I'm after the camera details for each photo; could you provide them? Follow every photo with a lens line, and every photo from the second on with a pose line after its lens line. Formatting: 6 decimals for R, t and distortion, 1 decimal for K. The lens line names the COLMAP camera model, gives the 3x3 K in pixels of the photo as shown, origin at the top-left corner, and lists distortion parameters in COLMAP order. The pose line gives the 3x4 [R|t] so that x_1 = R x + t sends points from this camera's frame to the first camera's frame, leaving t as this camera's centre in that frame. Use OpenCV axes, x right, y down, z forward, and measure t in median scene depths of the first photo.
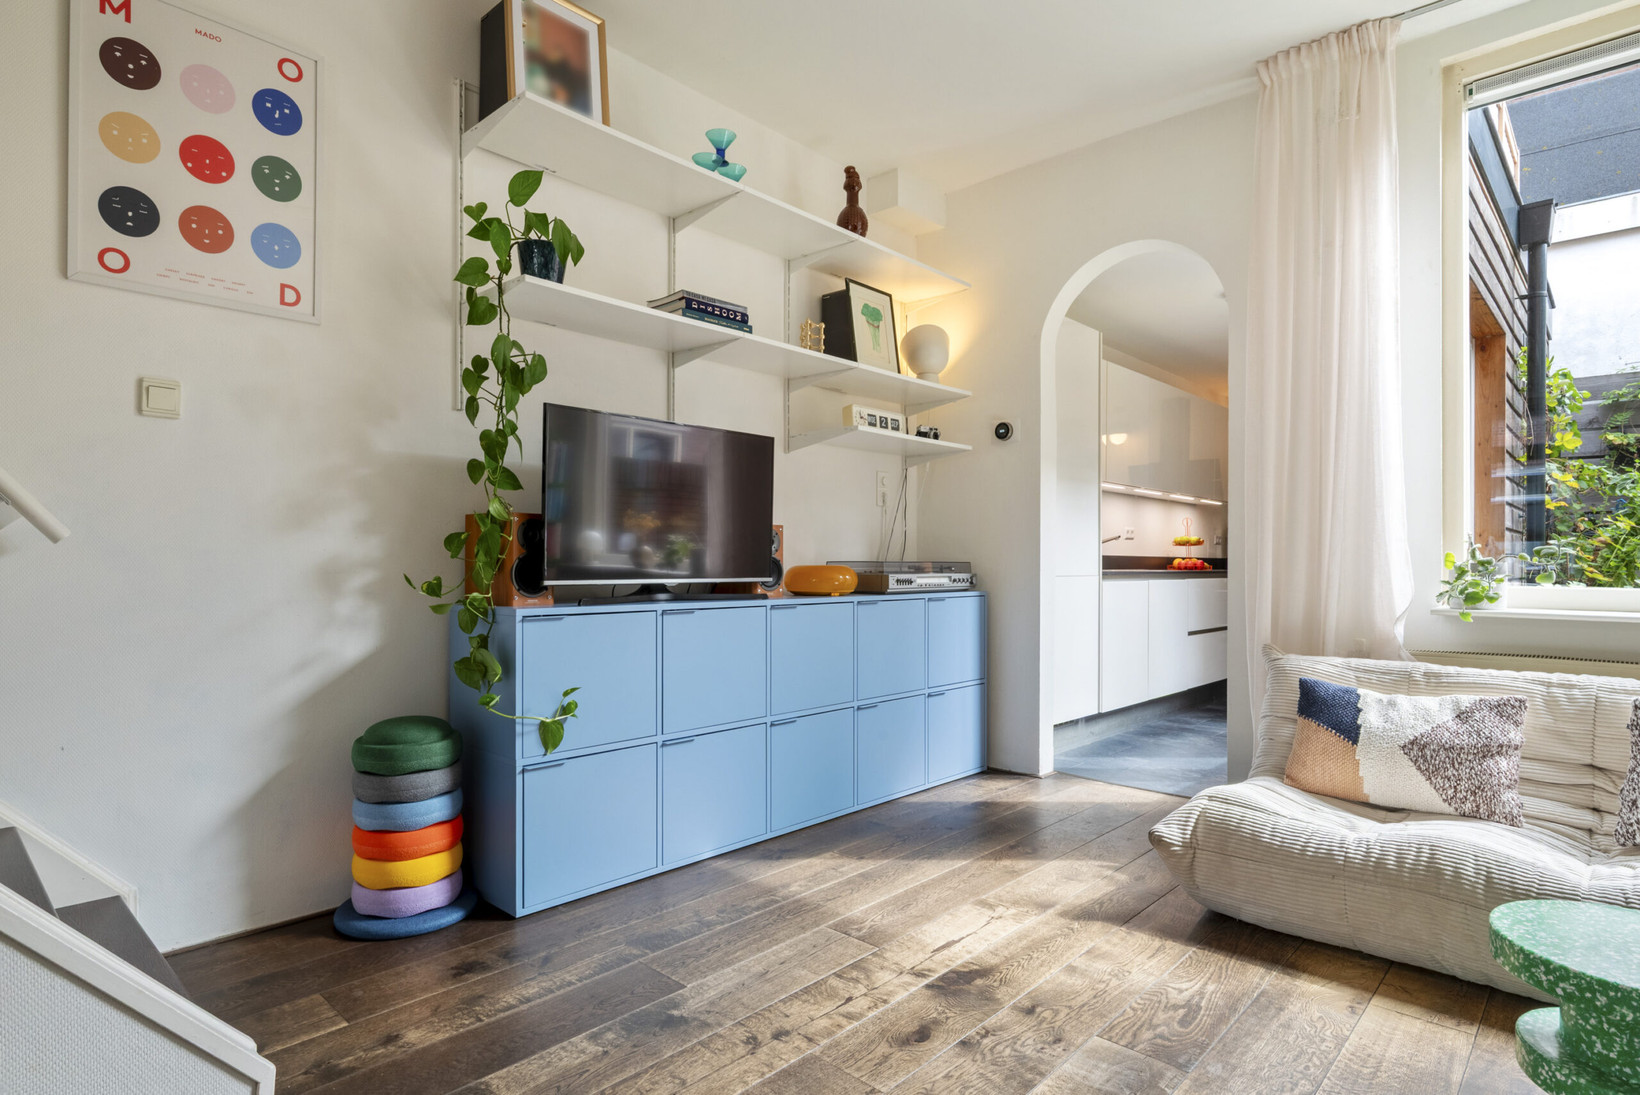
lens RADIAL K [[867.2, 0, 823.9], [0, 867.2, 559.2], [0, 0, 1]] dist [-0.001907, 0.000318]
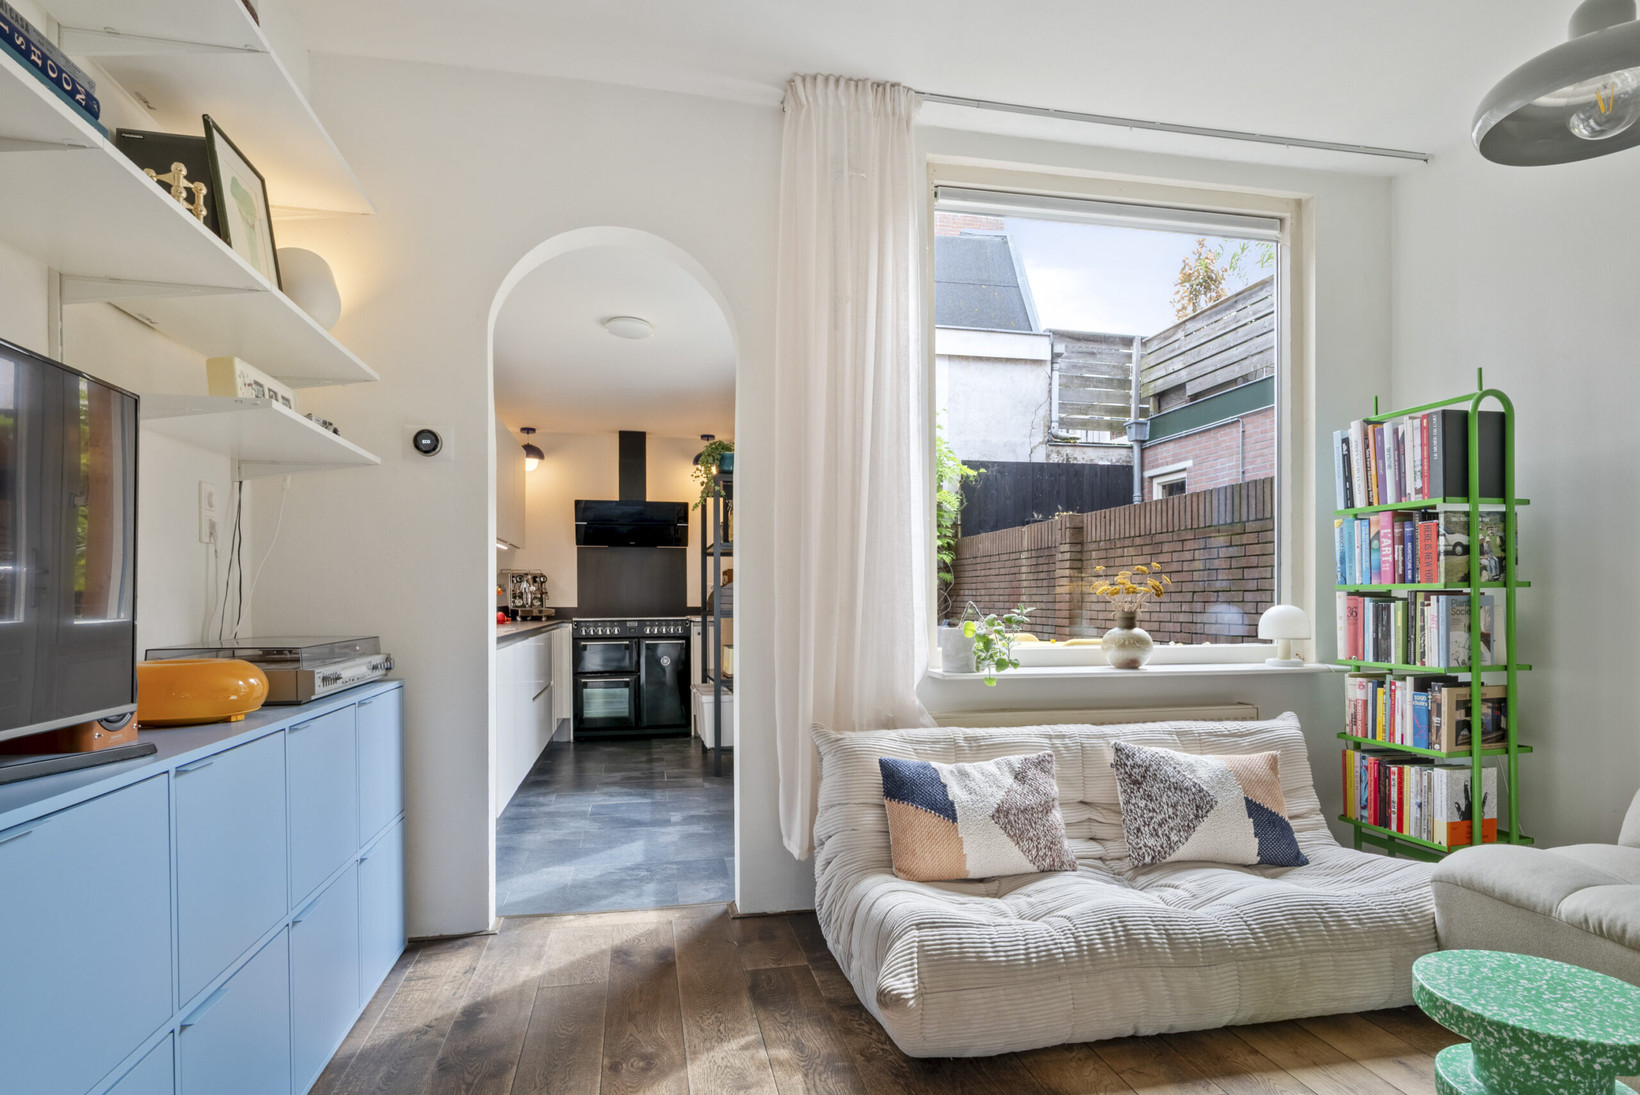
lens RADIAL K [[884.8, 0, 821.0], [0, 884.8, 605.8], [0, 0, 1]] dist [-0.002440, -0.000046]
pose [[0.579442, -0.011819, 0.814928, -0.287736], [0.001295, 0.999907, 0.013581, -0.044790], [-0.815013, -0.006814, 0.579403, 0.546945]]
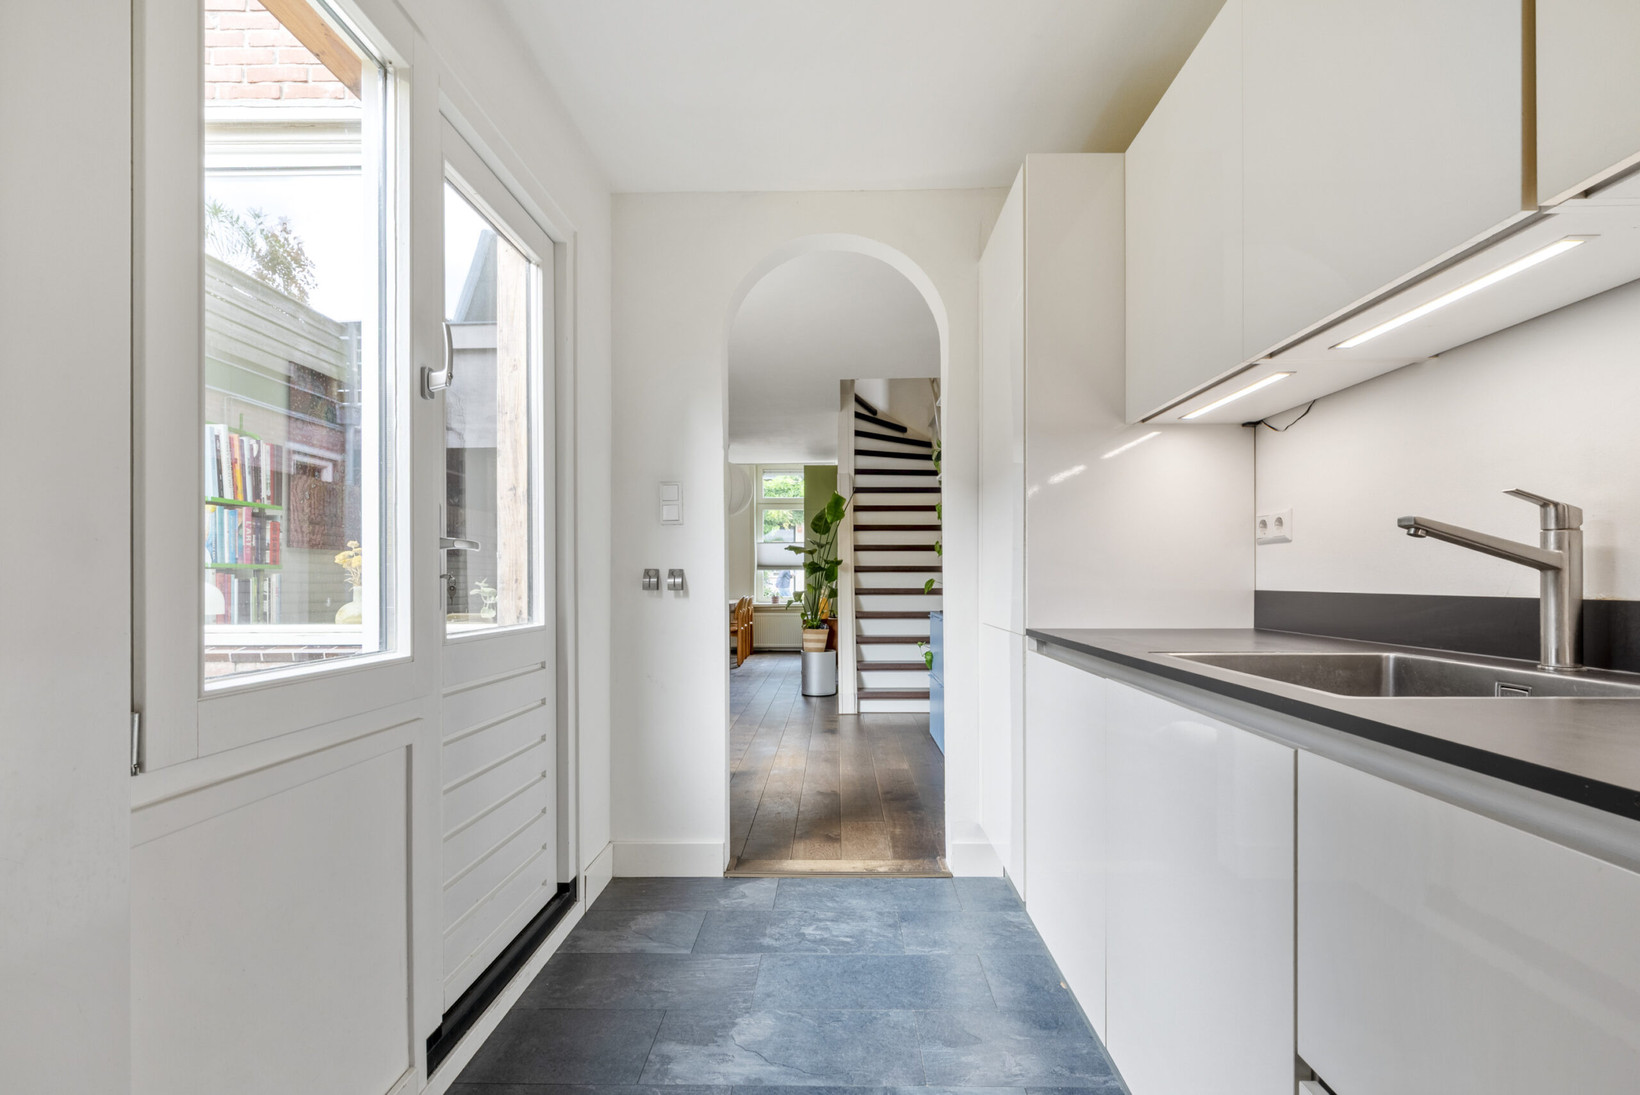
lens RADIAL K [[770.8, 0, 823.9], [0, 770.8, 584.4], [0, 0, 1]] dist [-0.000909, -0.000312]
pose [[-0.744401, 0.001513, -0.667731, 1.277467], [0.001526, 0.999999, 0.000564, -0.021424], [0.667731, -0.000599, -0.744403, 2.270252]]
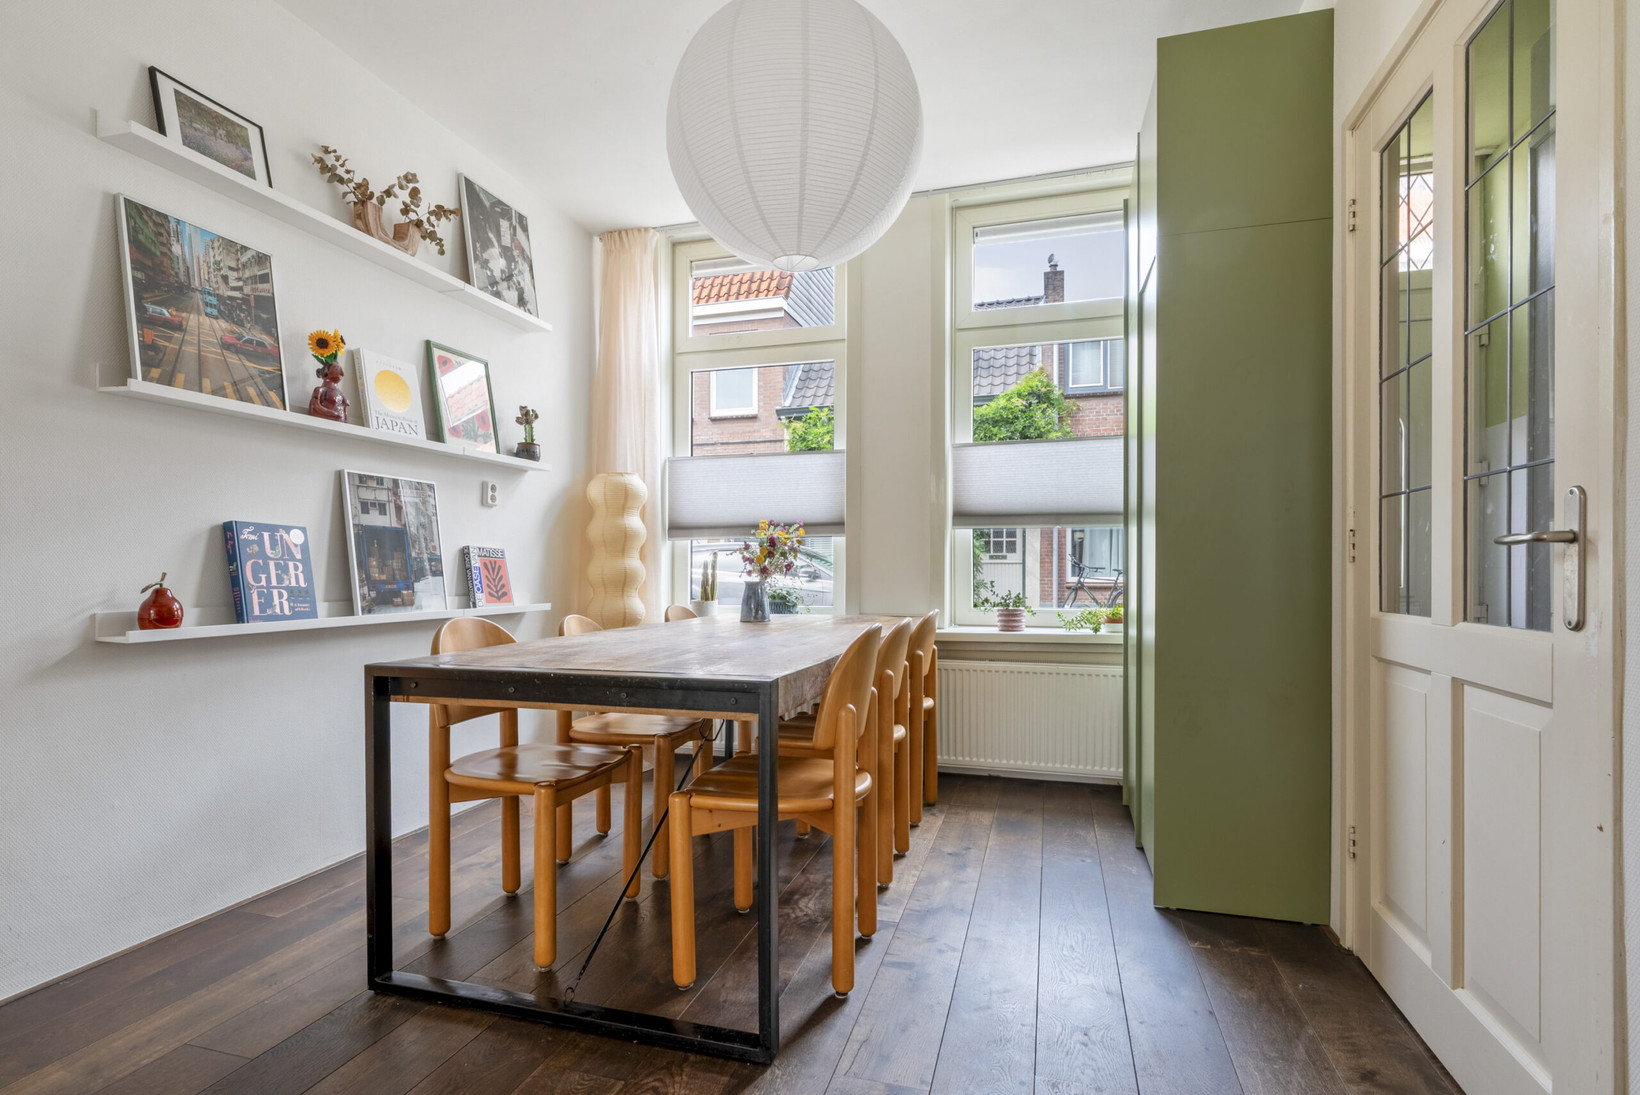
lens RADIAL K [[770.8, 0, 822.9], [0, 770.8, 578.1], [0, 0, 1]] dist [0.003281, 0.000293]
pose [[-0.895374, -0.000725, -0.445314, -0.543689], [-0.004760, 0.999957, 0.007941, -0.017981], [0.445289, 0.009230, -0.895339, -0.108303]]
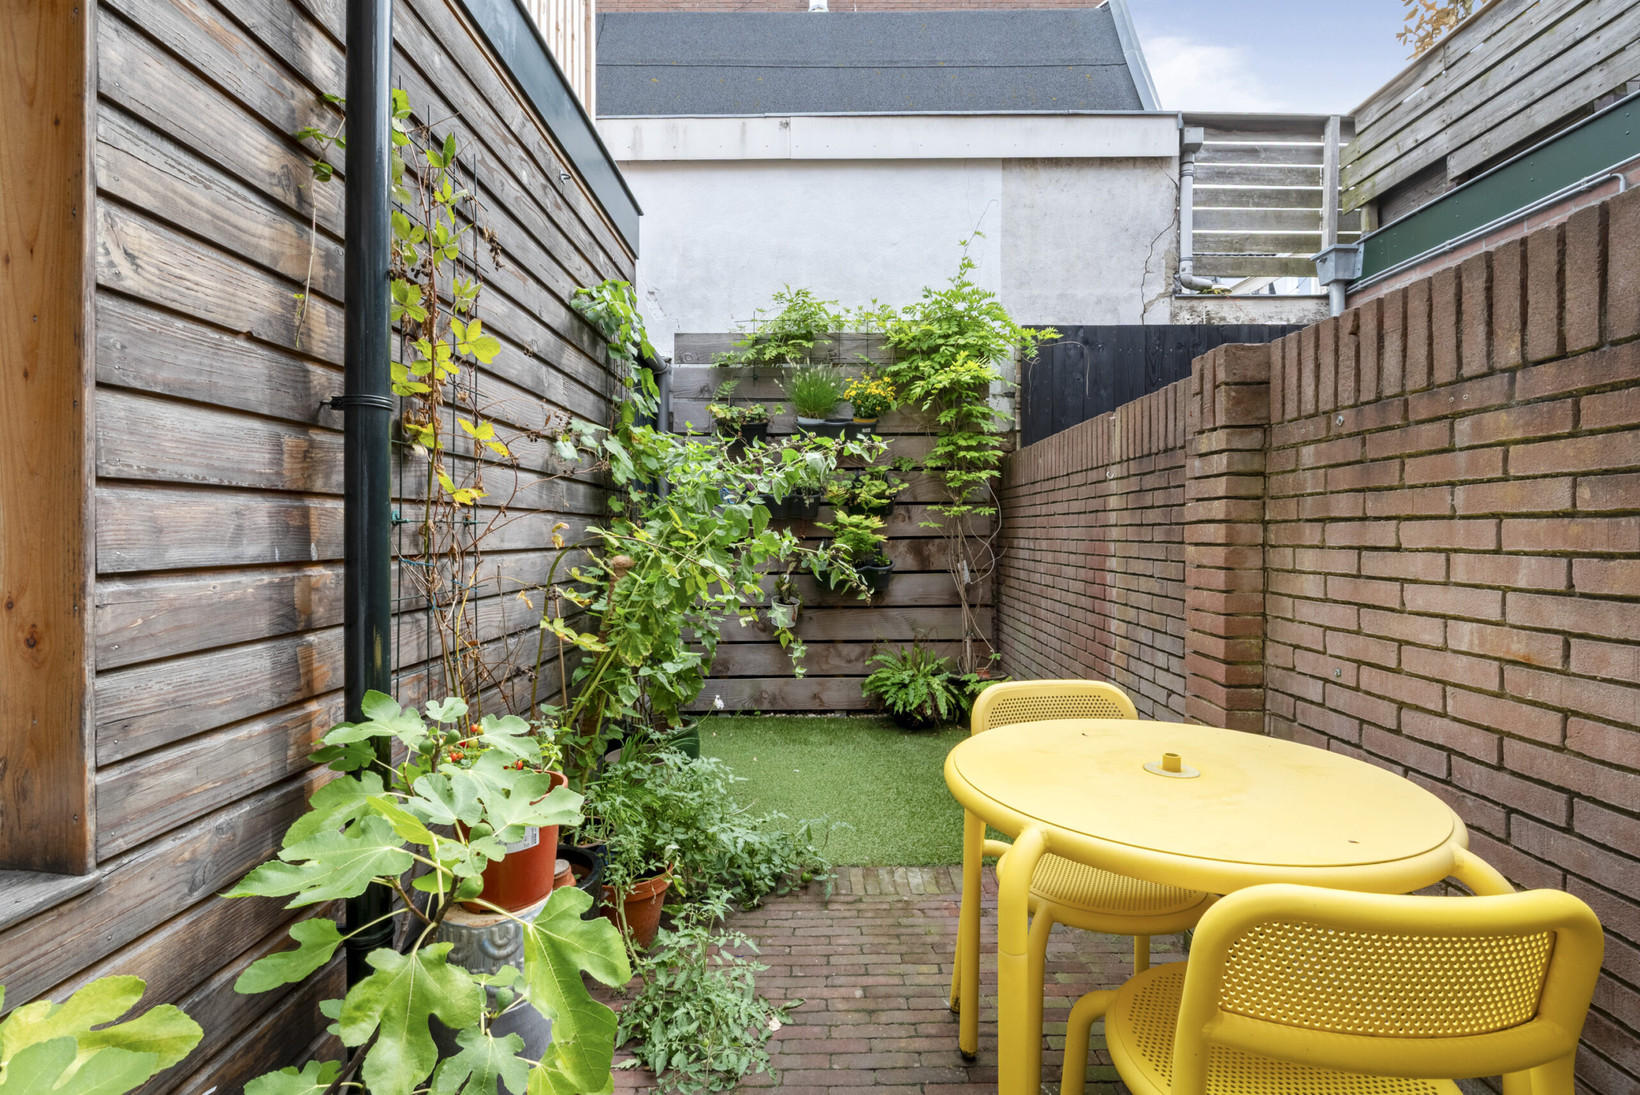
lens RADIAL K [[735.3, 0, 822.2], [0, 735.3, 533.5], [0, 0, 1]] dist [0.000738, 0.000148]
pose [[0.732842, -0.008913, 0.680340, 1.375248], [0.003218, 0.999948, 0.009634, -0.088728], [-0.680391, -0.004870, 0.732833, 1.165200]]
